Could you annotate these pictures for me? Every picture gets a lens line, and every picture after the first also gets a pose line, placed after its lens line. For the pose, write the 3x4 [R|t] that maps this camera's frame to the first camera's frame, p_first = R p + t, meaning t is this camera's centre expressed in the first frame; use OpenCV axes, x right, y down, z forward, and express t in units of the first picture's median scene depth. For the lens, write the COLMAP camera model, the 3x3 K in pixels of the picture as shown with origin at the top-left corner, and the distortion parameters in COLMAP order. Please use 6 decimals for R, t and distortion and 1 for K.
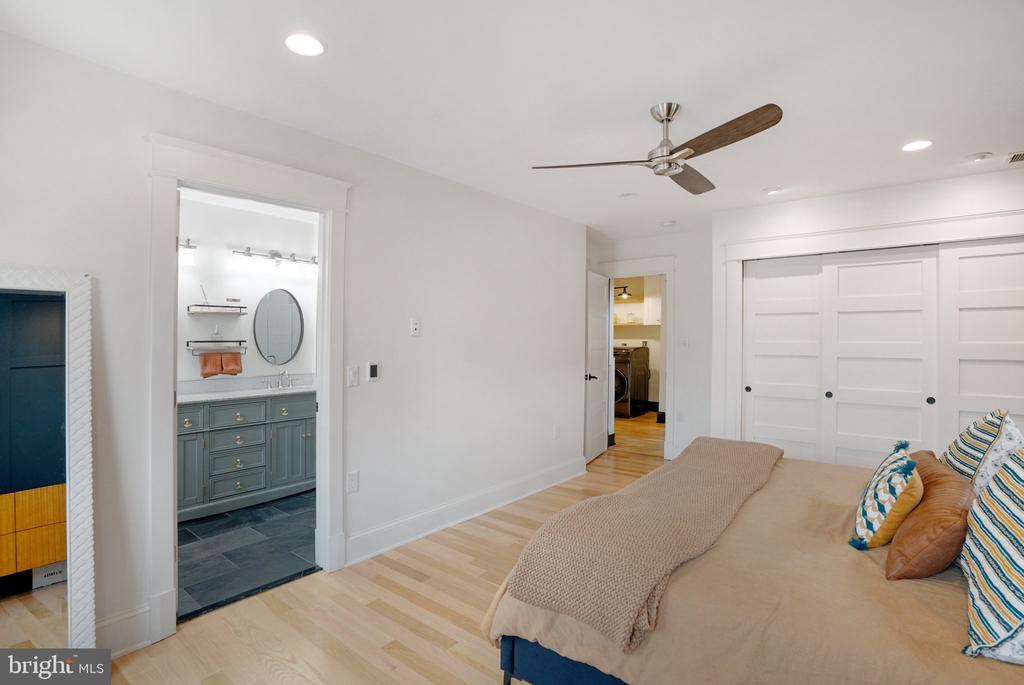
lens RADIAL K [[476.6, 0, 508.7], [0, 476.6, 337.2], [0, 0, 1]] dist [-0.002623, 0.002411]
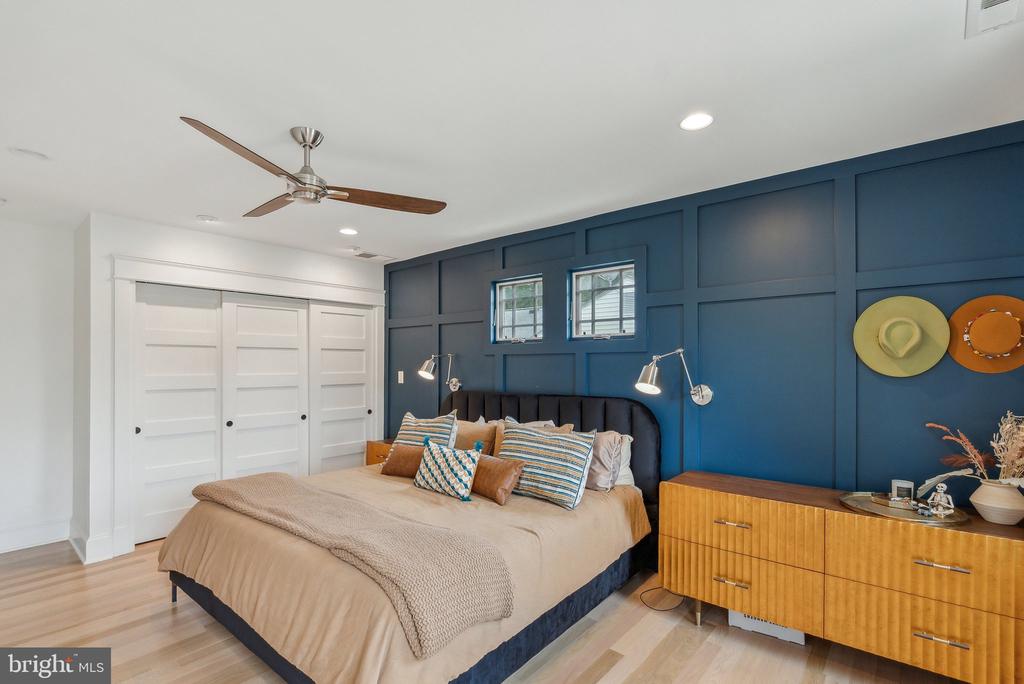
lens RADIAL K [[476.6, 0, 506.2], [0, 476.6, 376.6], [0, 0, 1]] dist [-0.002623, 0.002411]
pose [[0.101250, -0.020262, 0.994655, -0.367328], [0.004856, 0.999791, 0.019872, -0.003596], [-0.994849, 0.002818, 0.101327, 0.308380]]
